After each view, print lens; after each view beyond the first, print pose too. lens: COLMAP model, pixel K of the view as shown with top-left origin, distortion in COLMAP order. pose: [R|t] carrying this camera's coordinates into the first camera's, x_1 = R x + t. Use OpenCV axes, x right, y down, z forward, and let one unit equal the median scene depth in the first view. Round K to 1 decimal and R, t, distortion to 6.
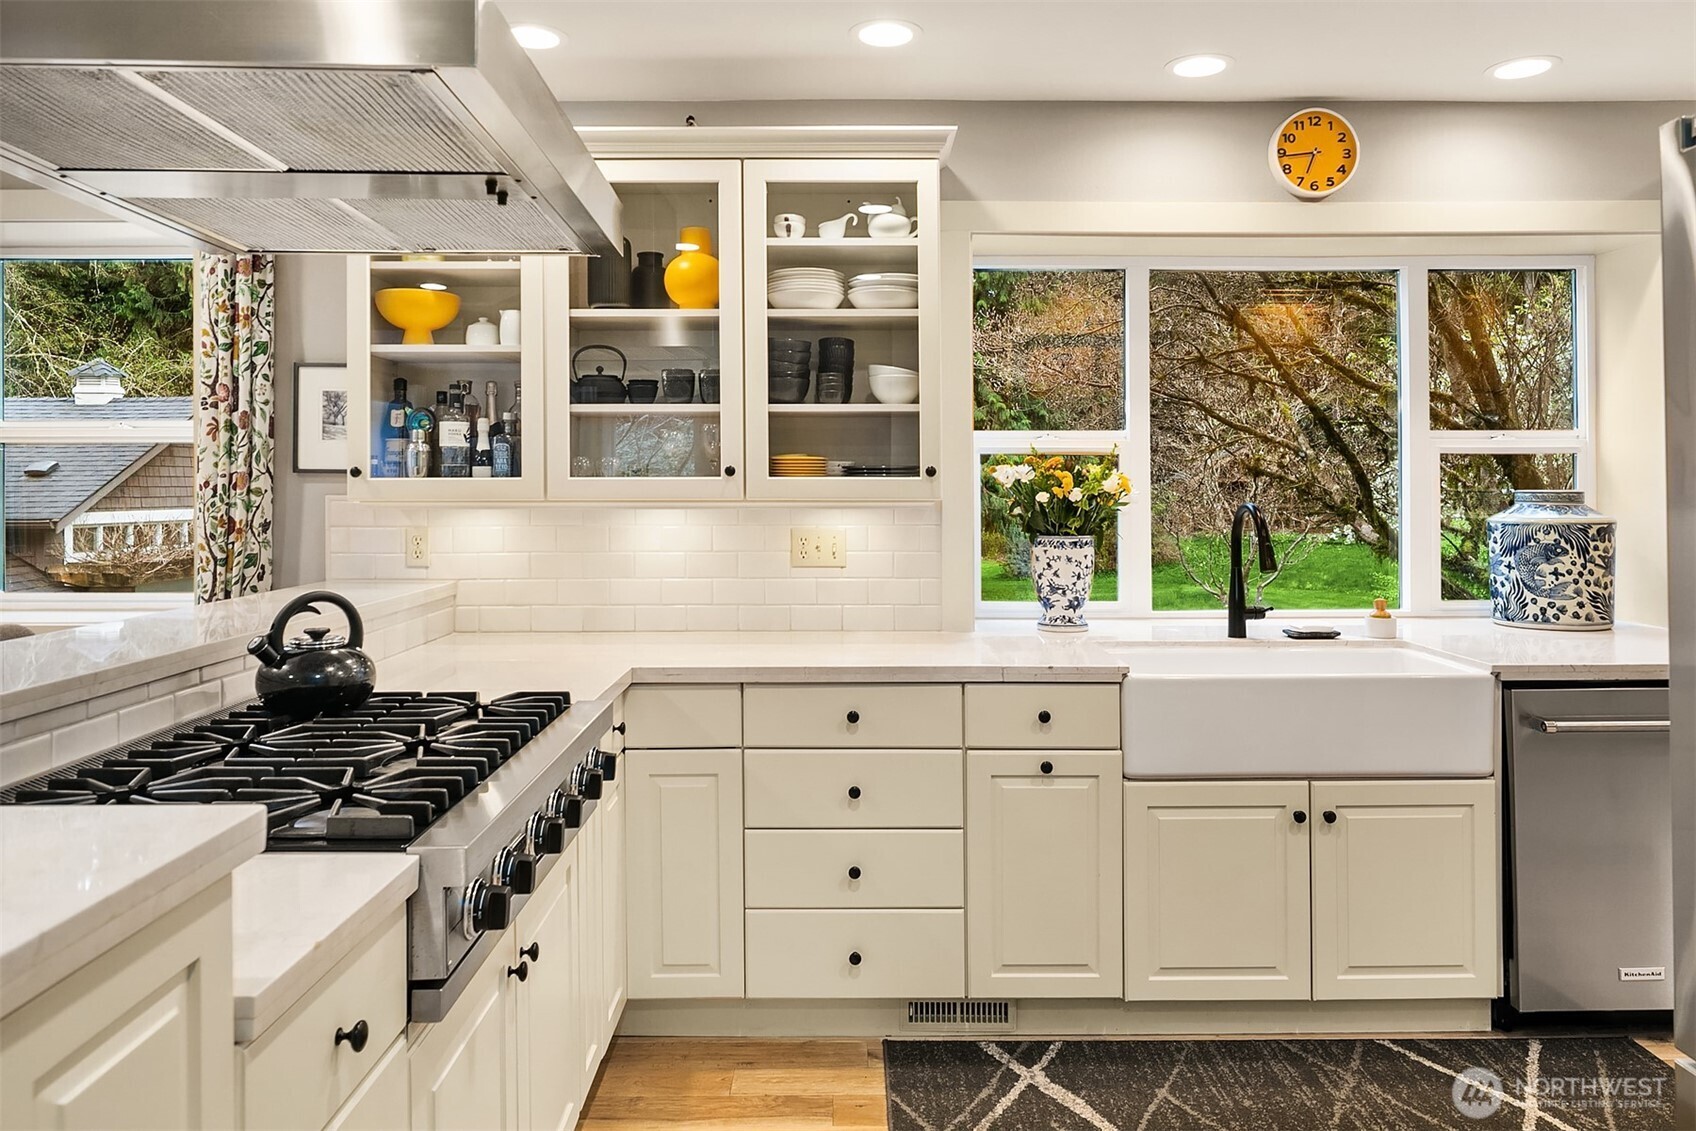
lens RADIAL K [[1167.8, 0, 847.5], [0, 1167.8, 554.4], [0, 0, 1]] dist [-0.006752, -0.003627]
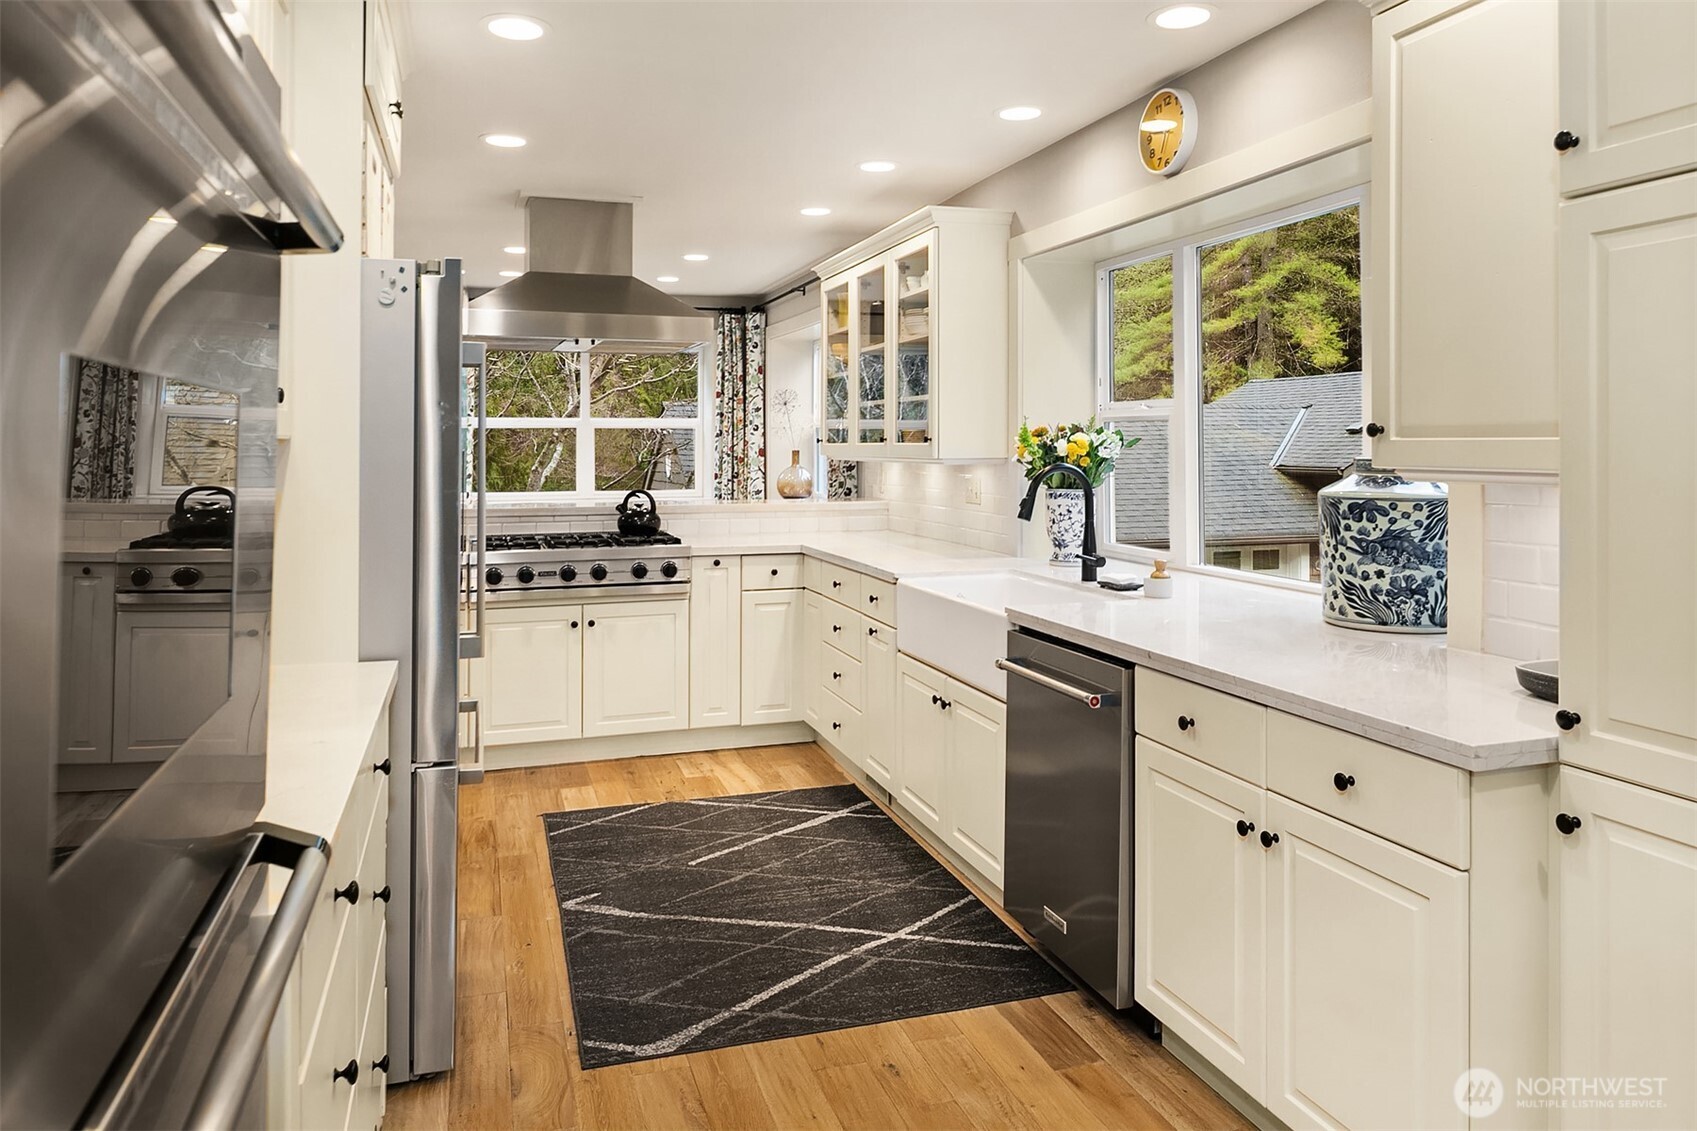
lens RADIAL K [[1168.4, 0, 848.8], [0, 1168.4, 566.9], [0, 0, 1]] dist [-0.006752, -0.003627]
pose [[0.285197, 0.100647, -0.953170, 1.343299], [-0.054566, 0.994563, 0.088691, -0.032123], [0.956915, 0.026716, 0.289138, 0.427186]]
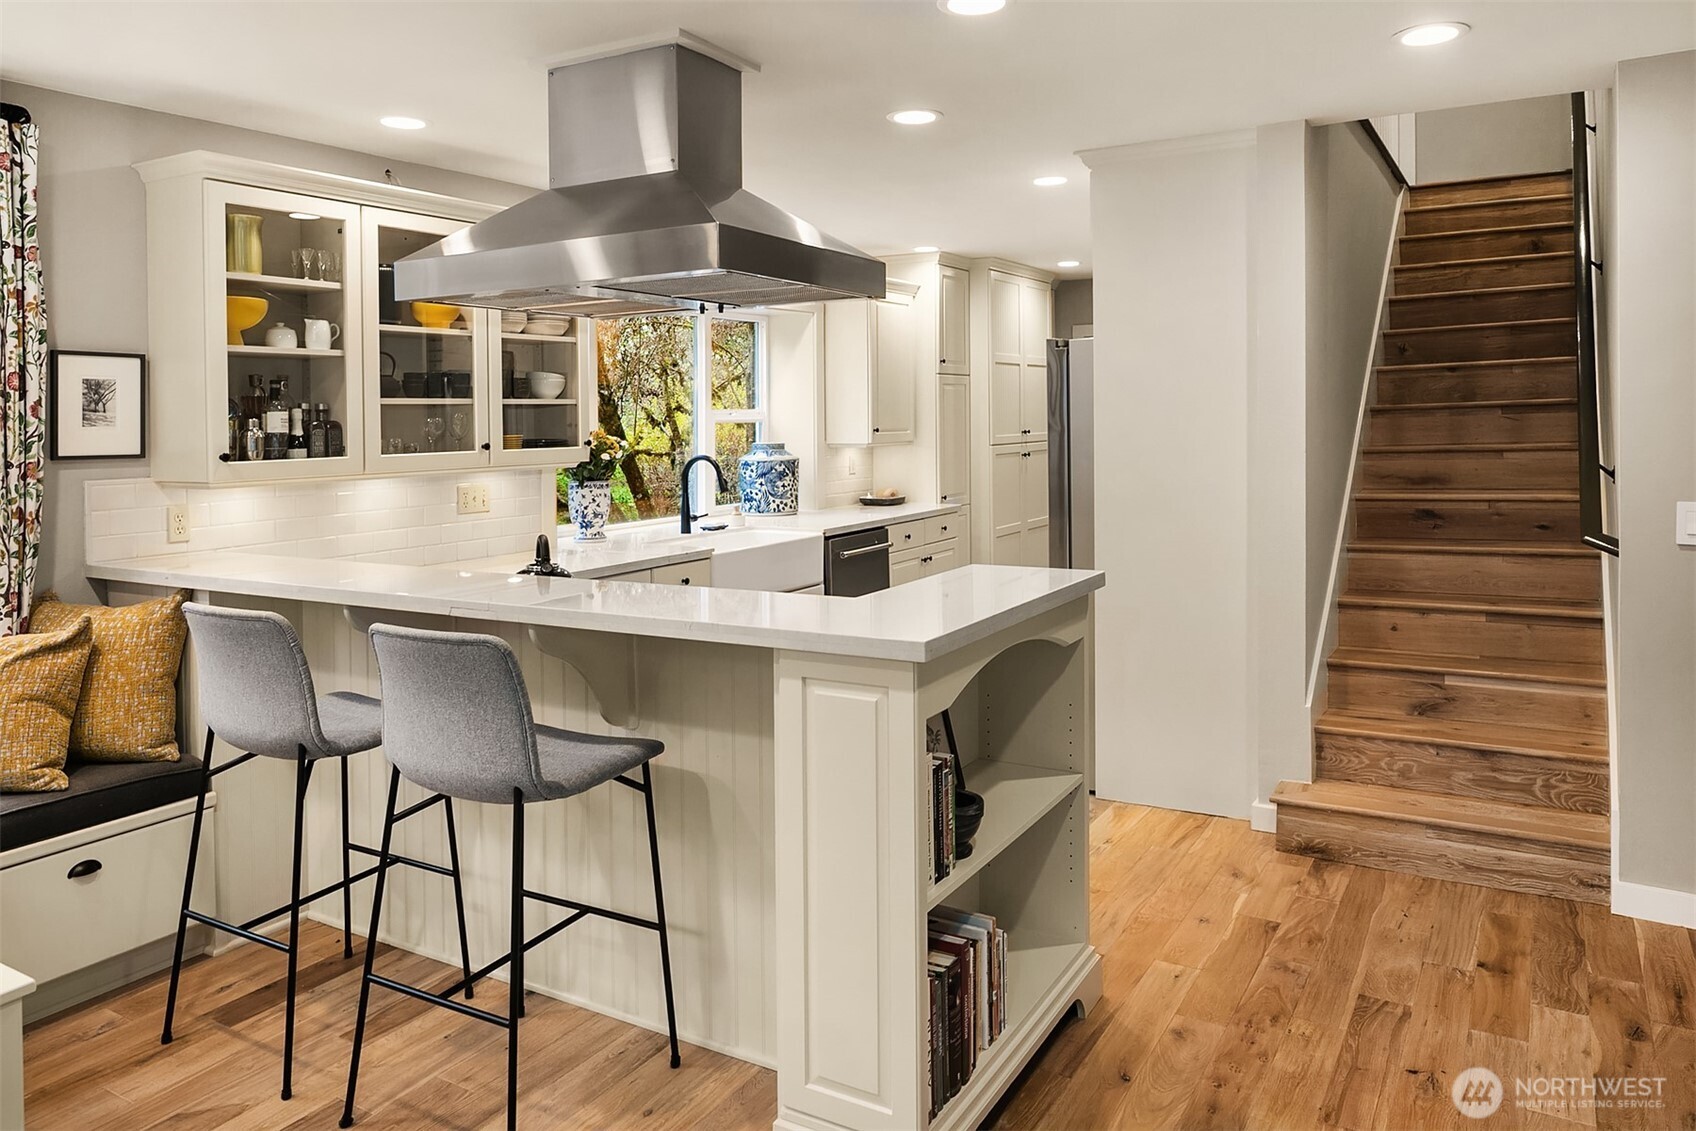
lens RADIAL K [[1167.8, 0, 845.8], [0, 1167.8, 568.9], [0, 0, 1]] dist [-0.006752, -0.003627]
pose [[0.516029, -0.118765, 0.848298, -0.995109], [0.064457, 0.992917, 0.099802, -0.033636], [-0.854142, 0.003178, 0.520029, -0.102499]]
